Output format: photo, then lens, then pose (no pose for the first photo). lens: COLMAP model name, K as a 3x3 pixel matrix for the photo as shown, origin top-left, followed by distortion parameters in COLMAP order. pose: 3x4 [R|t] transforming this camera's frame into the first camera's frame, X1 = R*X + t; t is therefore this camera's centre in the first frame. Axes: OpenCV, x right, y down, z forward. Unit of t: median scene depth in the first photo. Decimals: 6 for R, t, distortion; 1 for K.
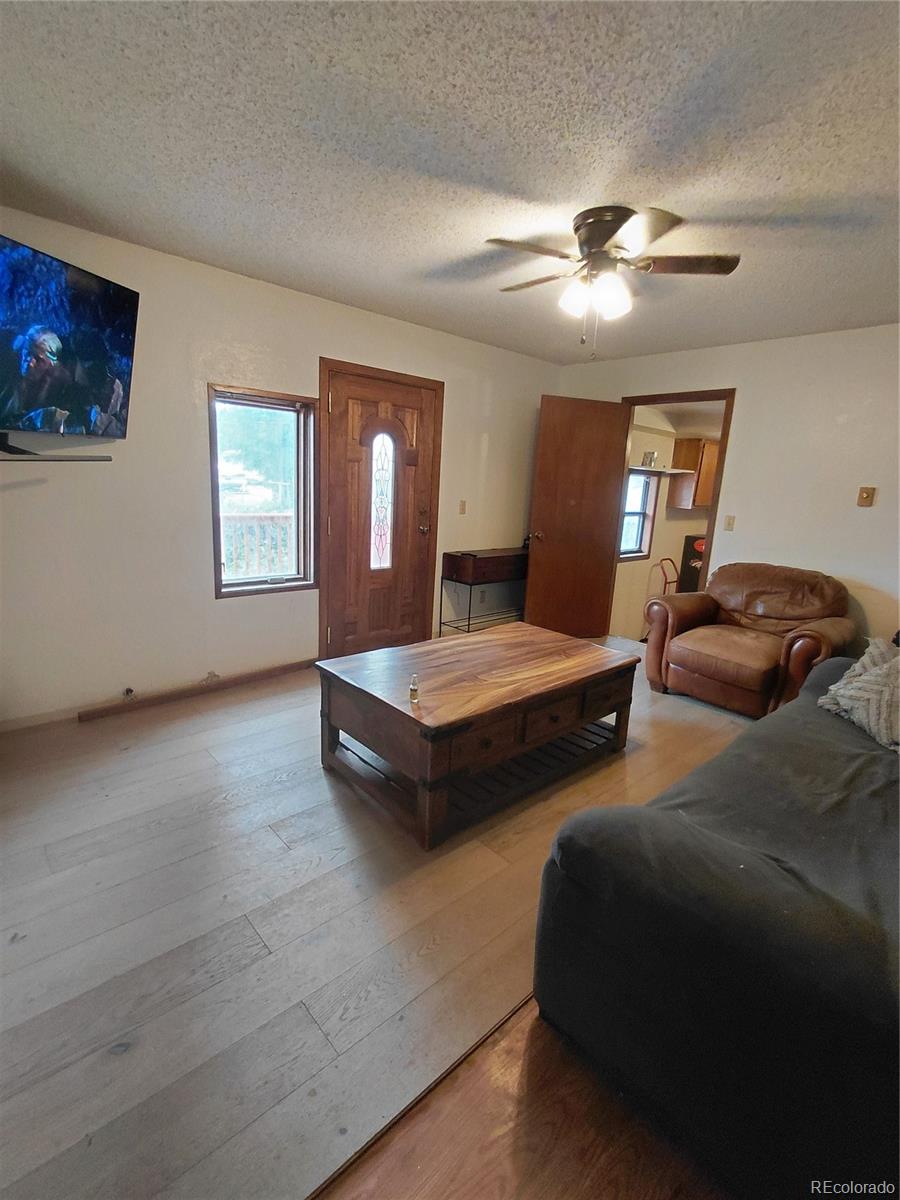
lens RADIAL K [[555.1, 0, 450.0], [0, 555.1, 600.0], [0, 0, 1]] dist [-0.002523, -0.000262]
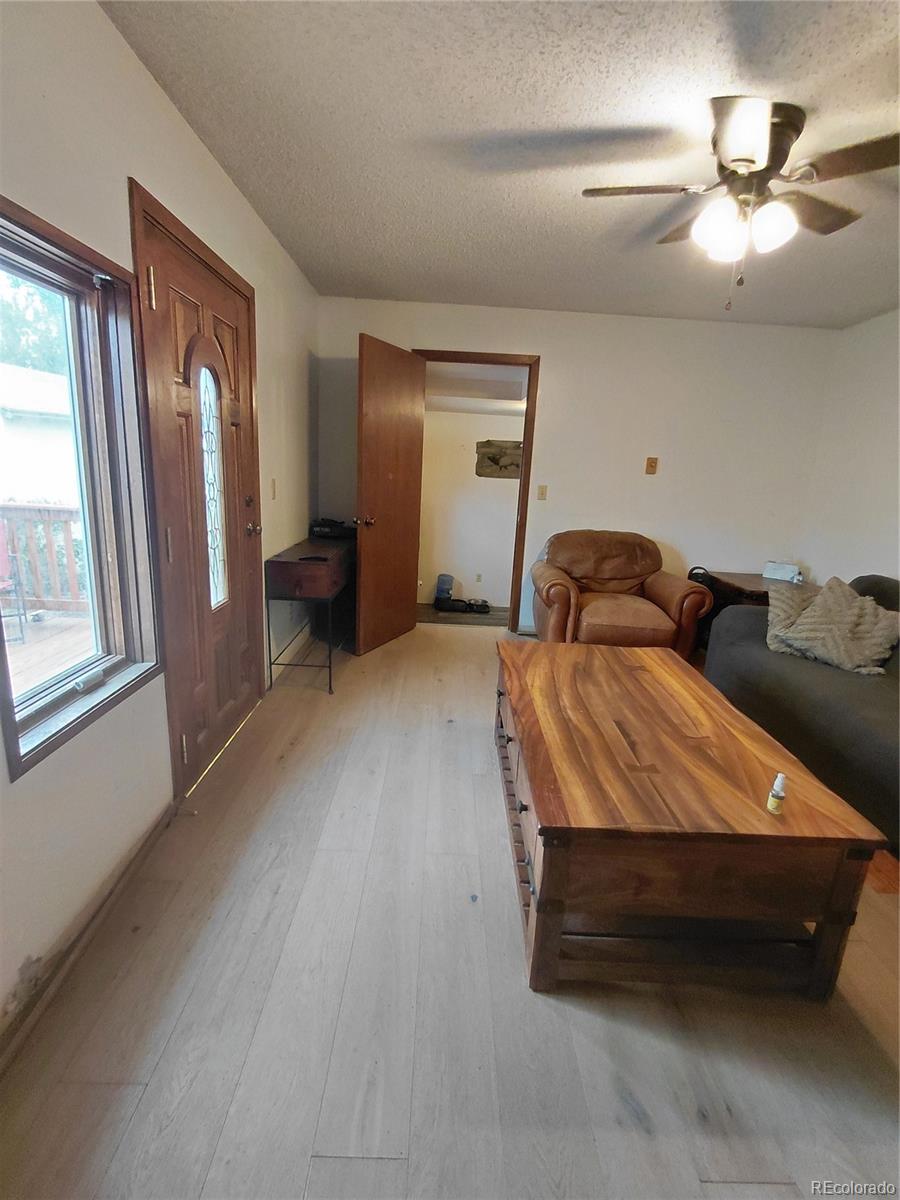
lens RADIAL K [[555.1, 0, 450.0], [0, 555.1, 600.0], [0, 0, 1]] dist [-0.002523, -0.000262]
pose [[0.664481, -0.197091, 0.720847, -0.570322], [0.141874, 0.980323, 0.137255, -0.160666], [-0.733715, 0.011066, 0.679368, 0.636538]]
